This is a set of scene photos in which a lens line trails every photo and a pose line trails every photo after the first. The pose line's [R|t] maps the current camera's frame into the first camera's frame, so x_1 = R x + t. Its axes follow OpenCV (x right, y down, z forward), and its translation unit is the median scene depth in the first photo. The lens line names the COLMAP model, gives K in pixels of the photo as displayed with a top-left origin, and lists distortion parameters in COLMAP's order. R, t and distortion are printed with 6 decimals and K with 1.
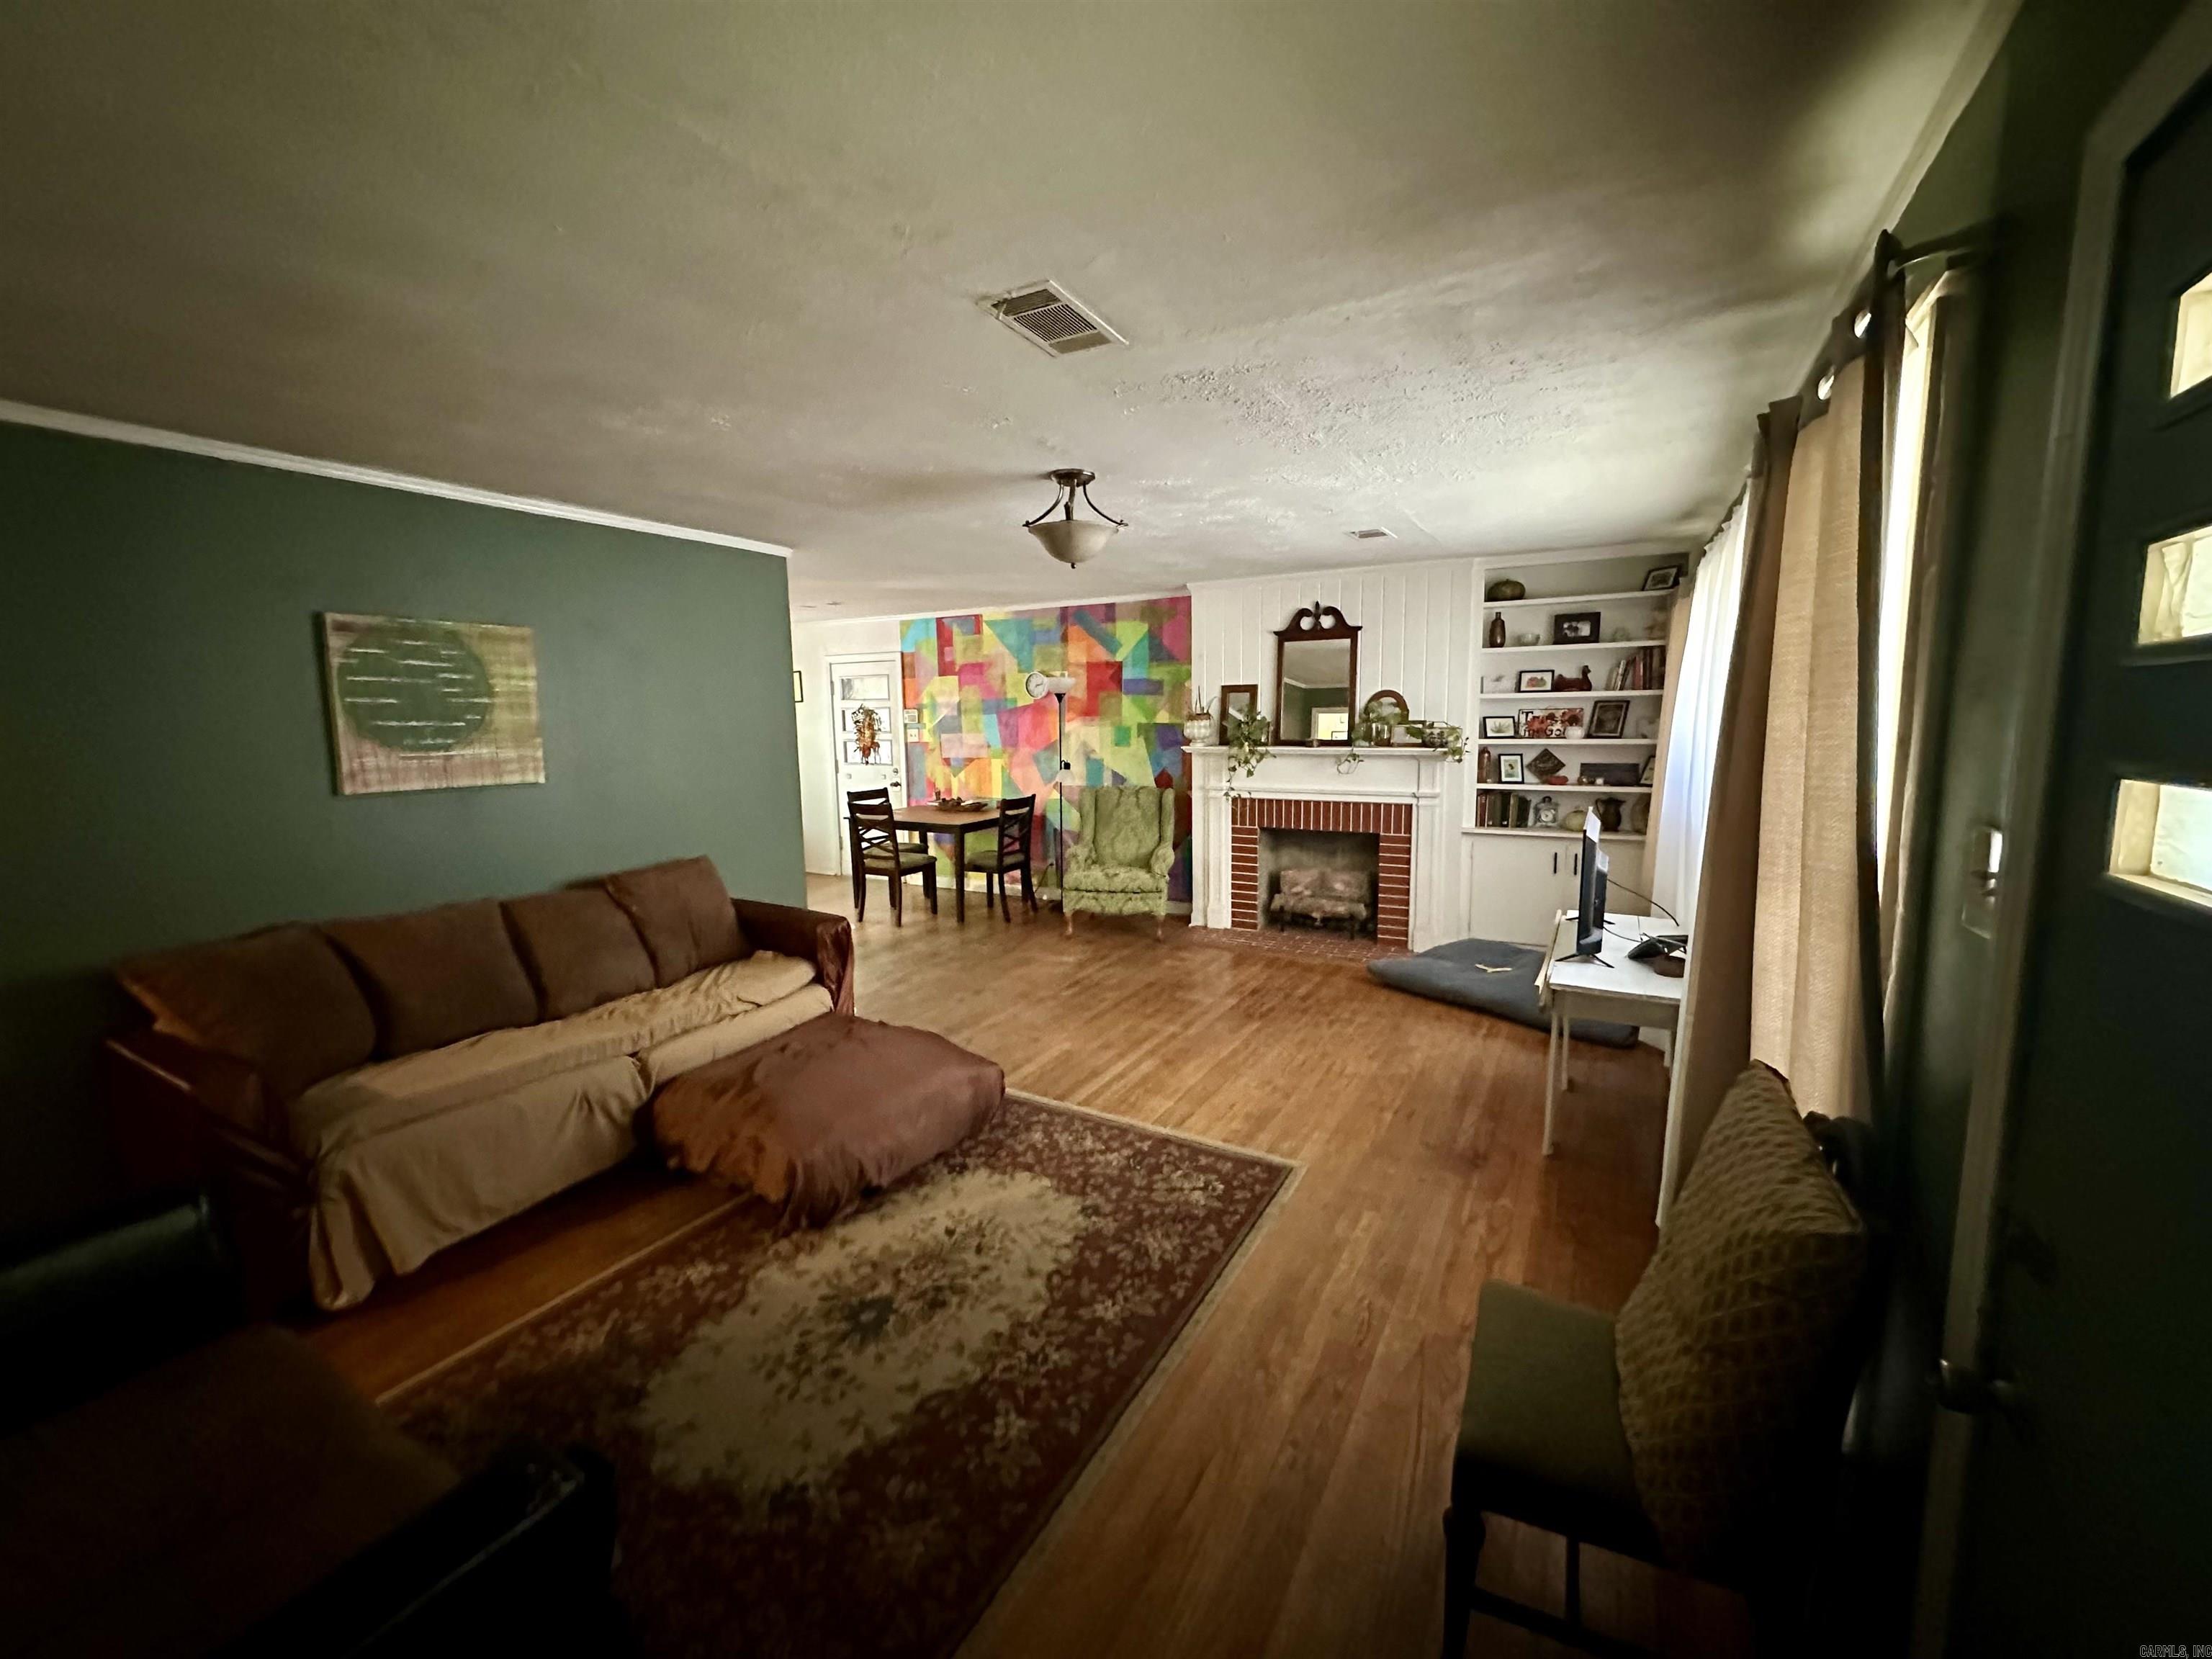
lens RADIAL K [[879.9, 0, 1108.9], [0, 879.9, 825.4], [0, 0, 1]] dist [0.001190, -0.000261]
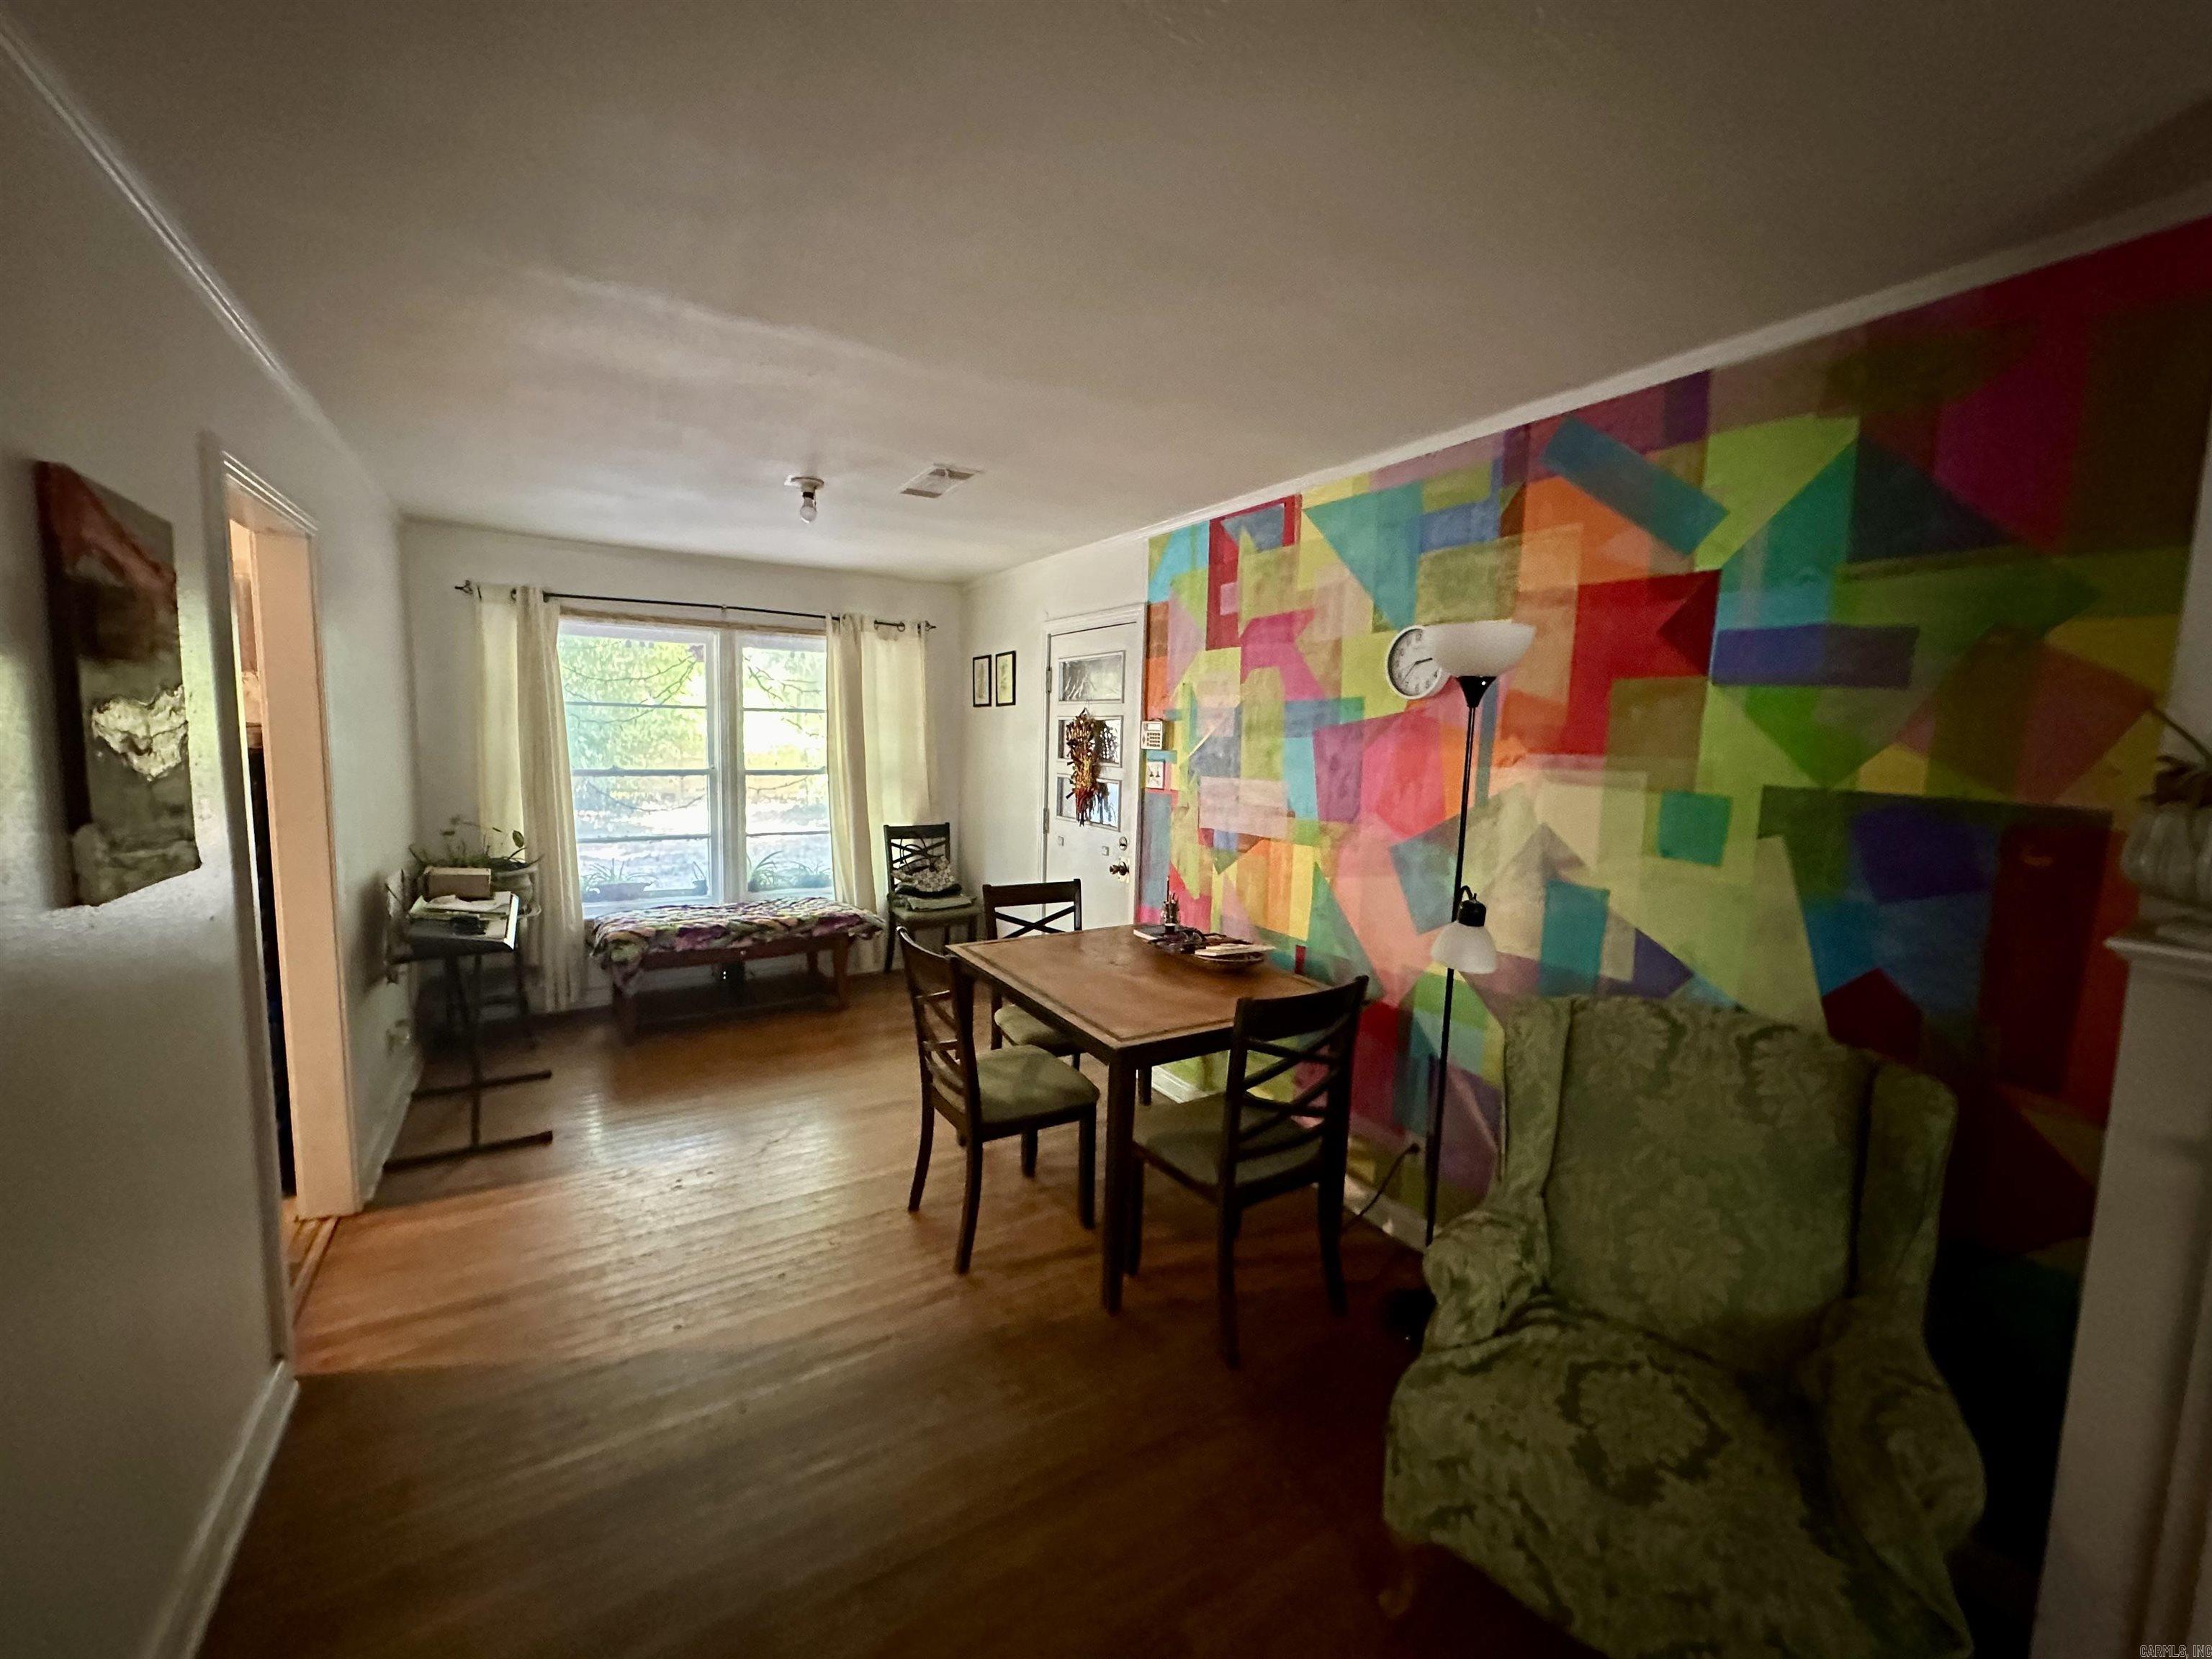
lens RADIAL K [[879.9, 0, 1103.6], [0, 879.9, 830.4], [0, 0, 1]] dist [0.001190, -0.000261]
pose [[0.875631, 0.089676, -0.474583, -0.015949], [-0.099556, 0.995023, 0.004330, -0.076411], [0.472609, 0.043456, 0.880200, 0.603075]]
